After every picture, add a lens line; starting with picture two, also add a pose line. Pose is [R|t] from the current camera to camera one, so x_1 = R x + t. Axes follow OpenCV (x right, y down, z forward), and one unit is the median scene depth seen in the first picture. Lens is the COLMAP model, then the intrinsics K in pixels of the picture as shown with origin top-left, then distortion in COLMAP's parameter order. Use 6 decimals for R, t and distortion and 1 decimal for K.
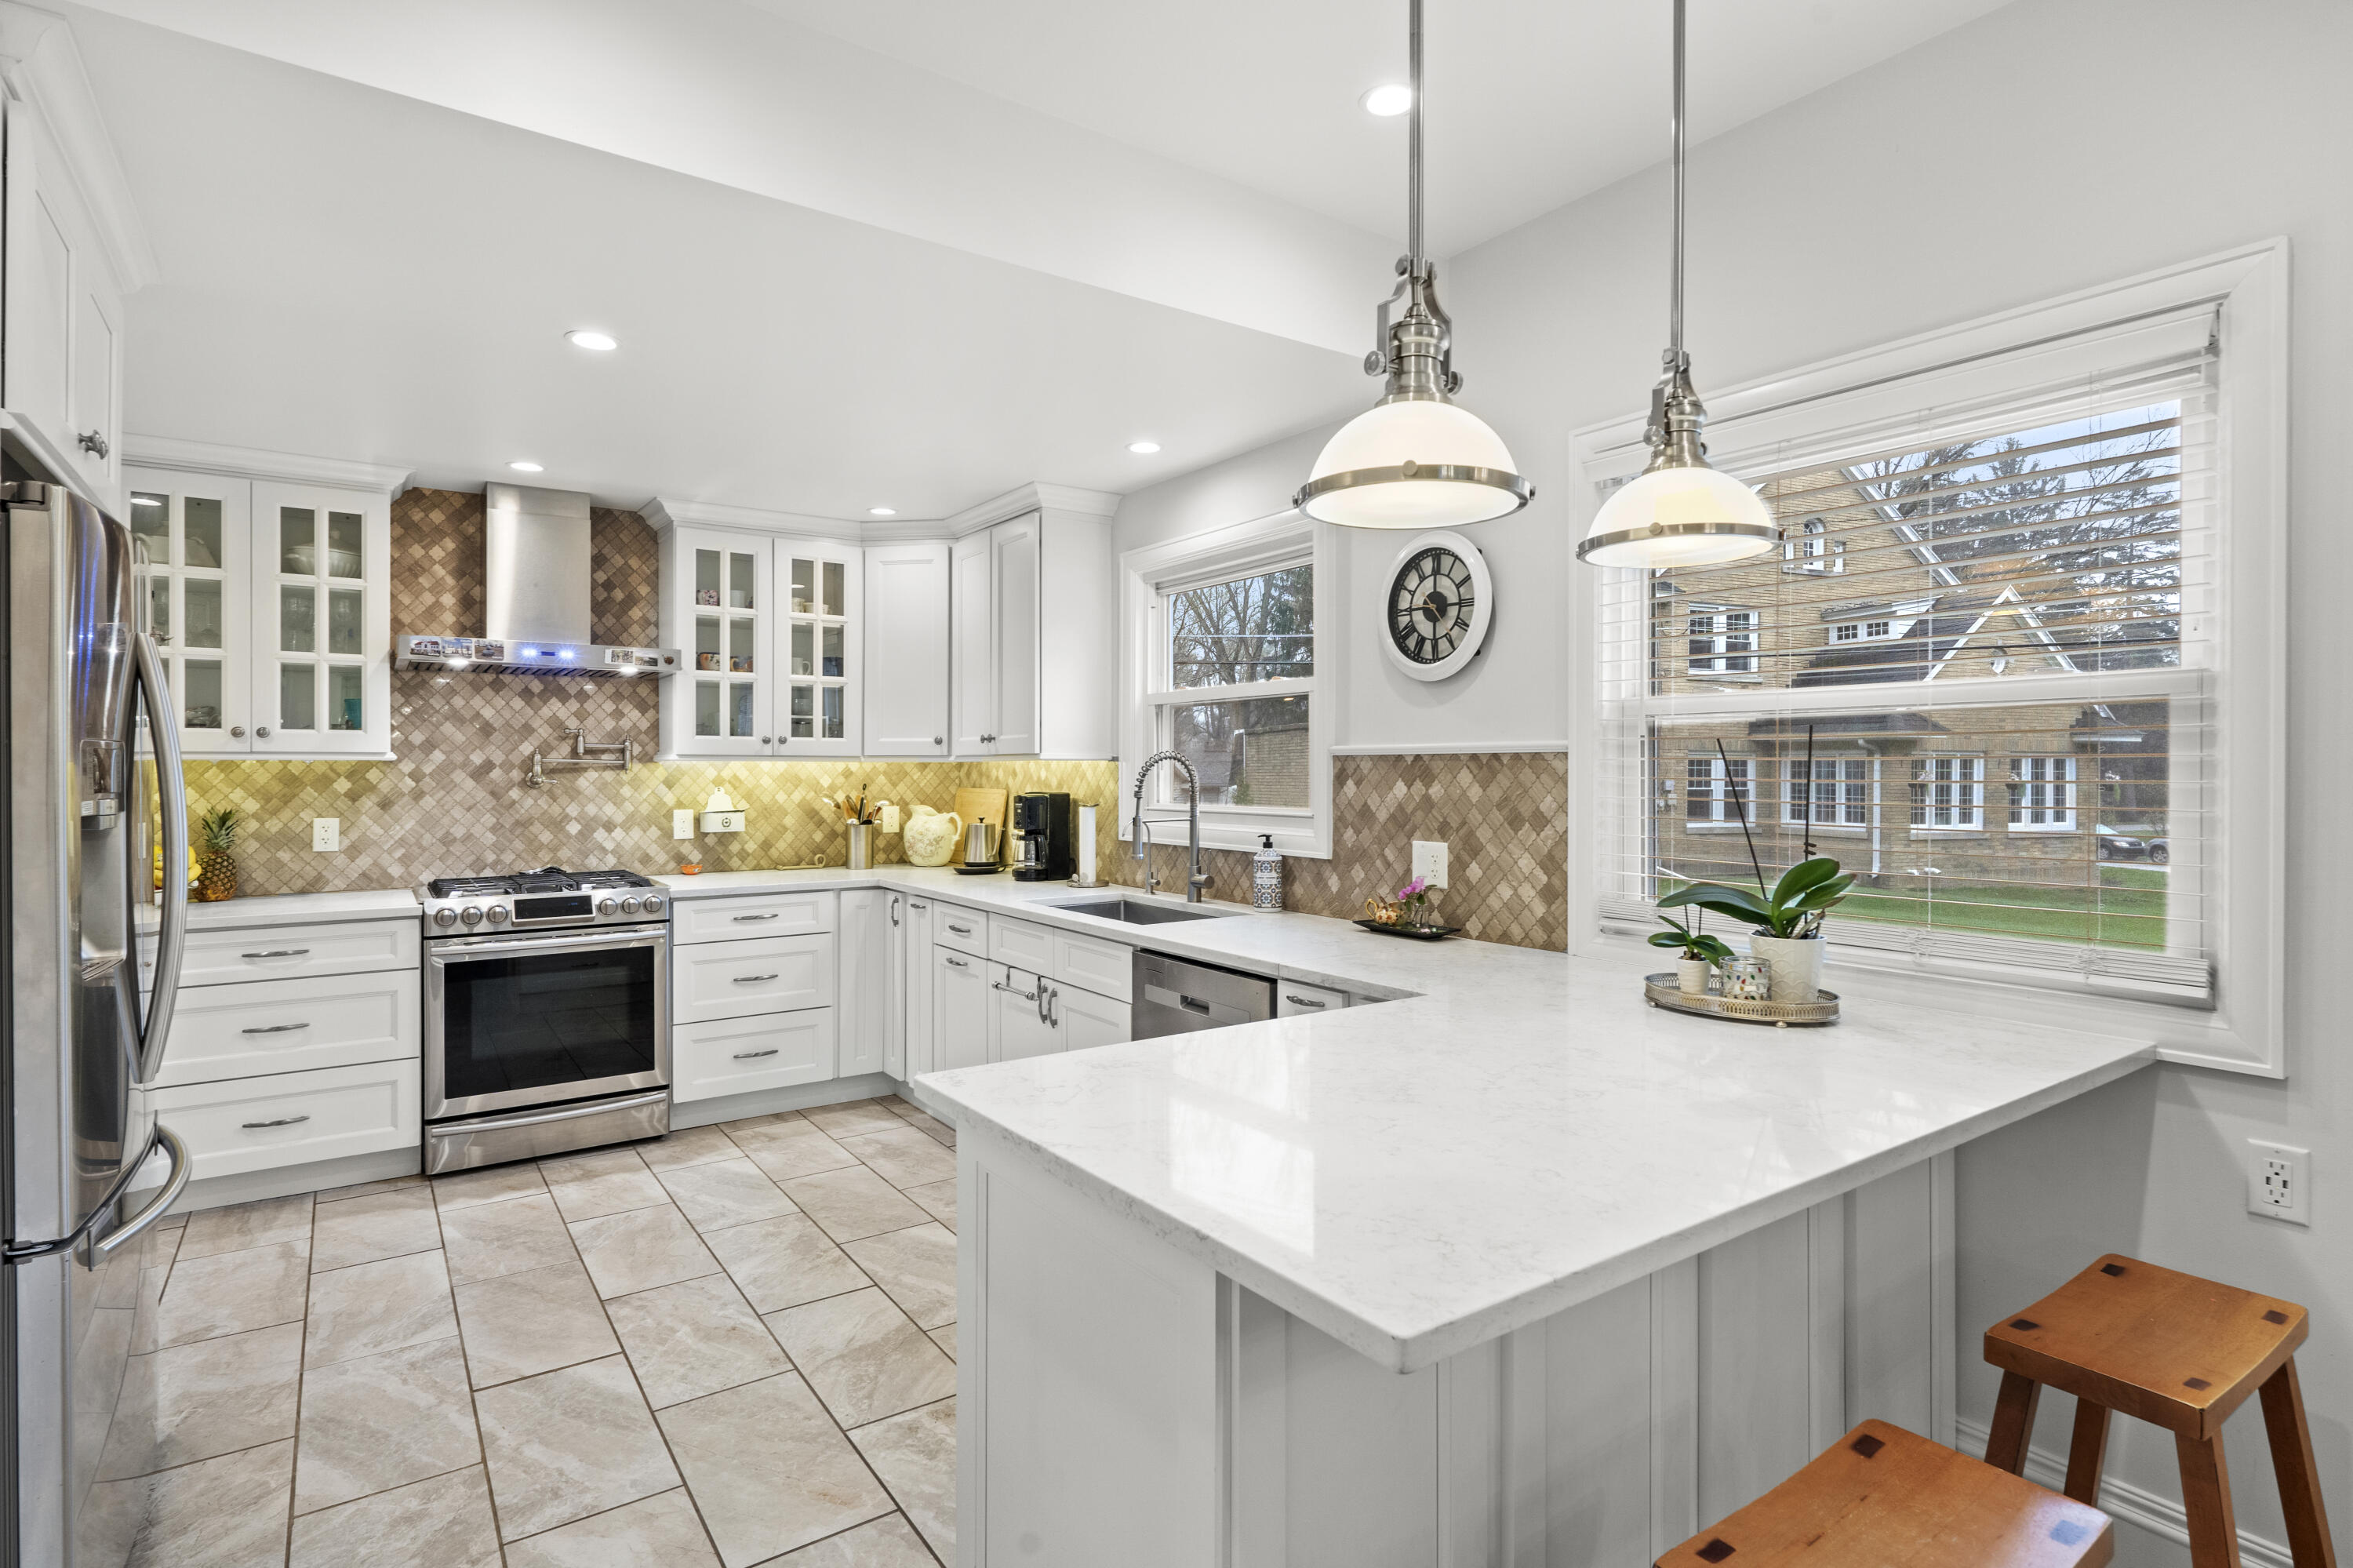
lens RADIAL K [[1165.2, 0, 1175.0], [0, 1165.2, 768.8], [0, 0, 1]] dist [0.003356, -0.000703]
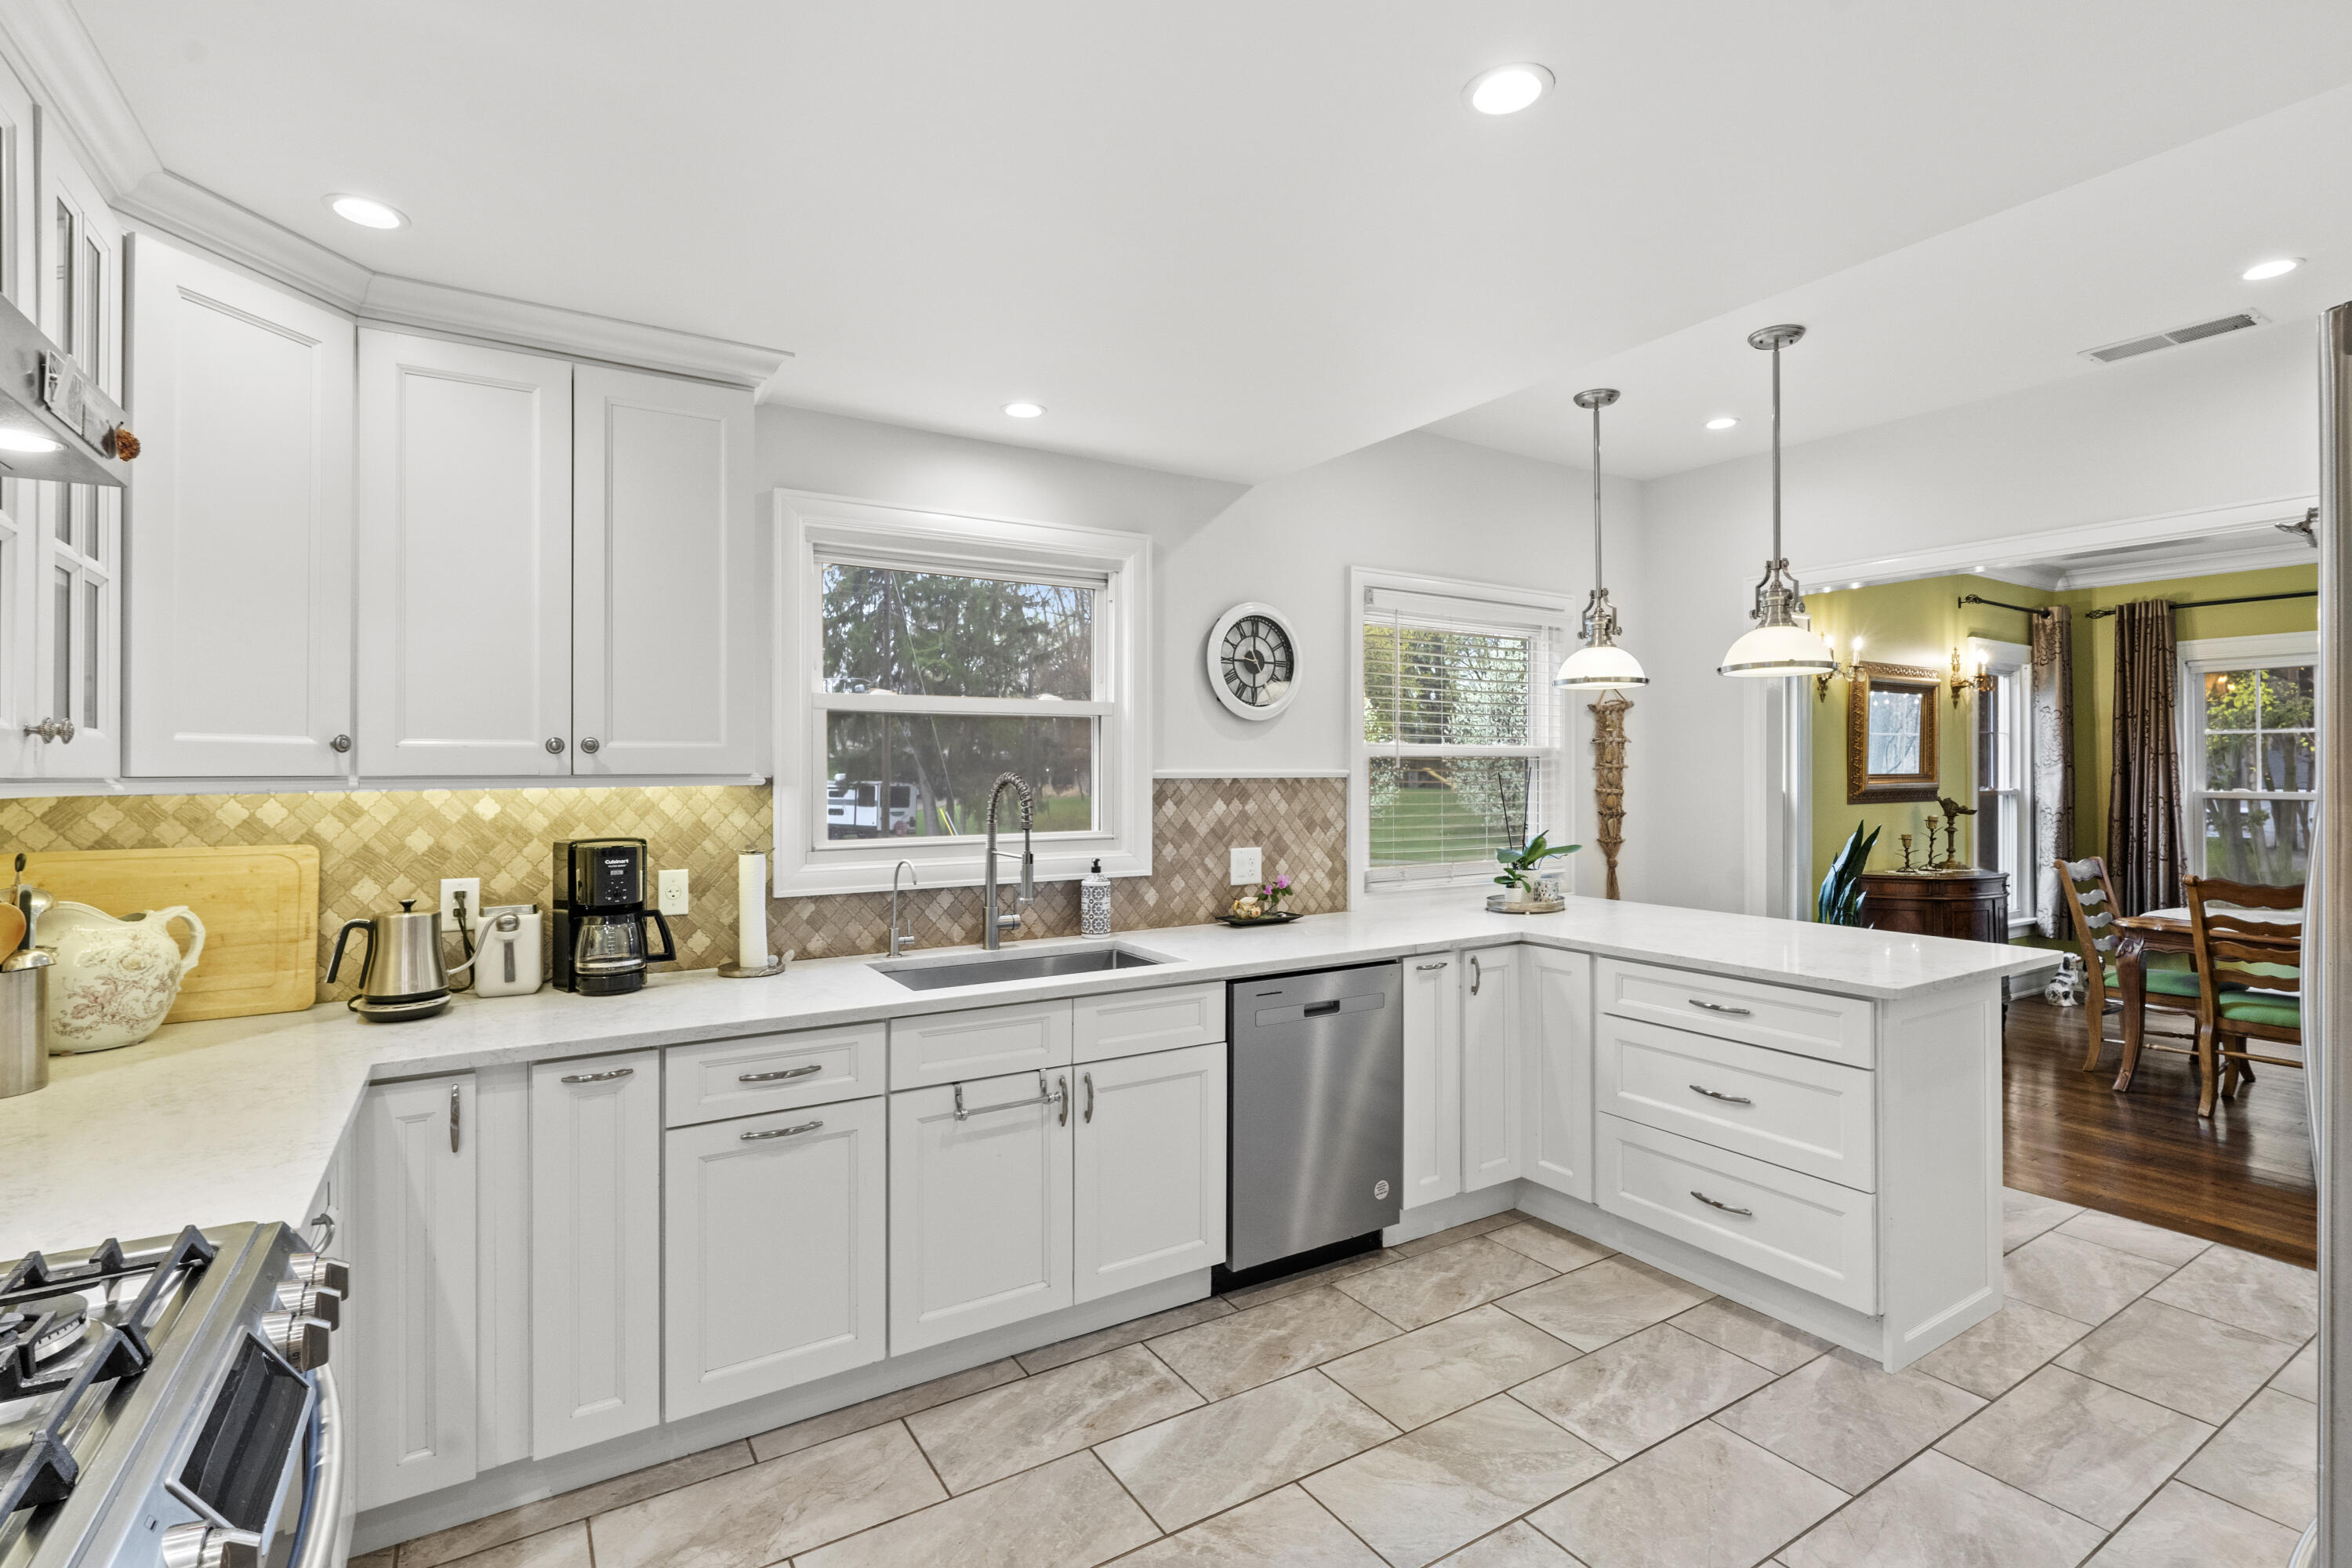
lens RADIAL K [[1066.1, 0, 1158.4], [0, 1066.1, 768.2], [0, 0, 1]] dist [-0.001966, 0.000348]
pose [[0.065901, 0.002409, 0.997823, -0.856001], [0.000458, 0.999997, -0.002444, -0.018808], [-0.997826, 0.000618, 0.065899, 0.933732]]
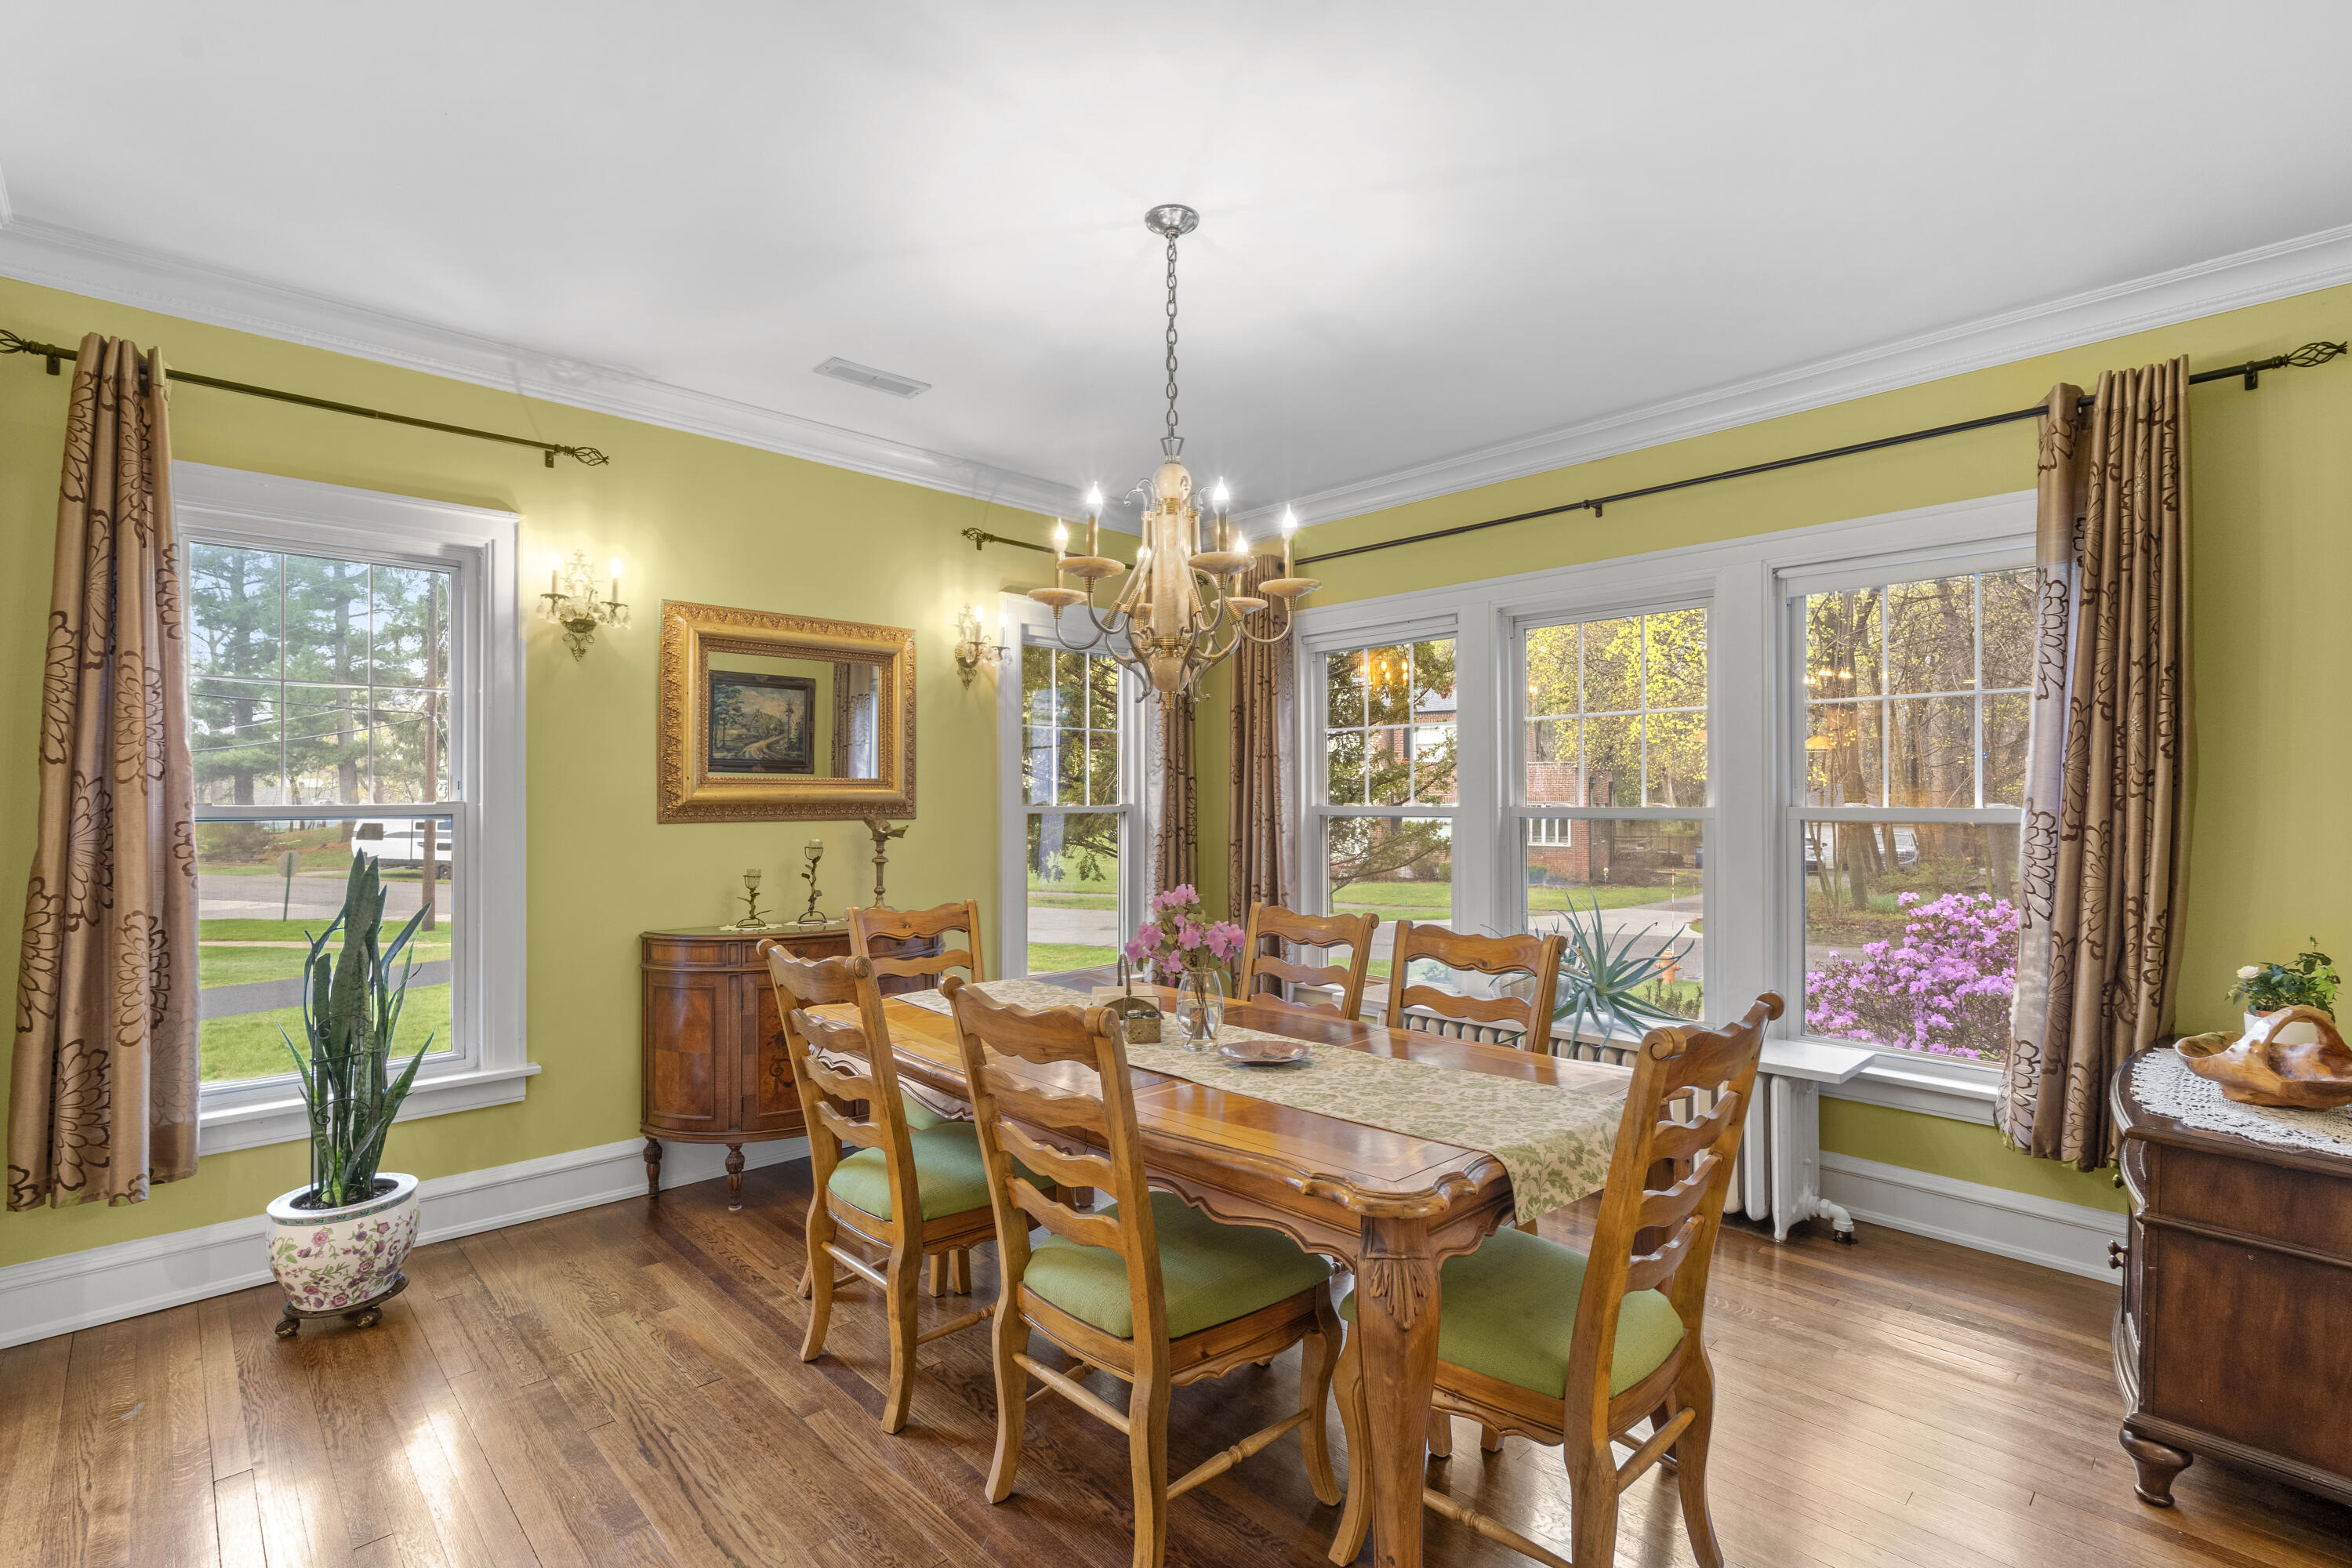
lens RADIAL K [[1066.1, 0, 1172.2], [0, 1066.1, 796.9], [0, 0, 1]] dist [-0.001966, 0.000348]
pose [[-0.144830, -0.000596, 0.989456, -0.265627], [-0.000122, 1.000000, 0.000584, 0.006781], [-0.989457, -0.000036, -0.144830, -0.384356]]
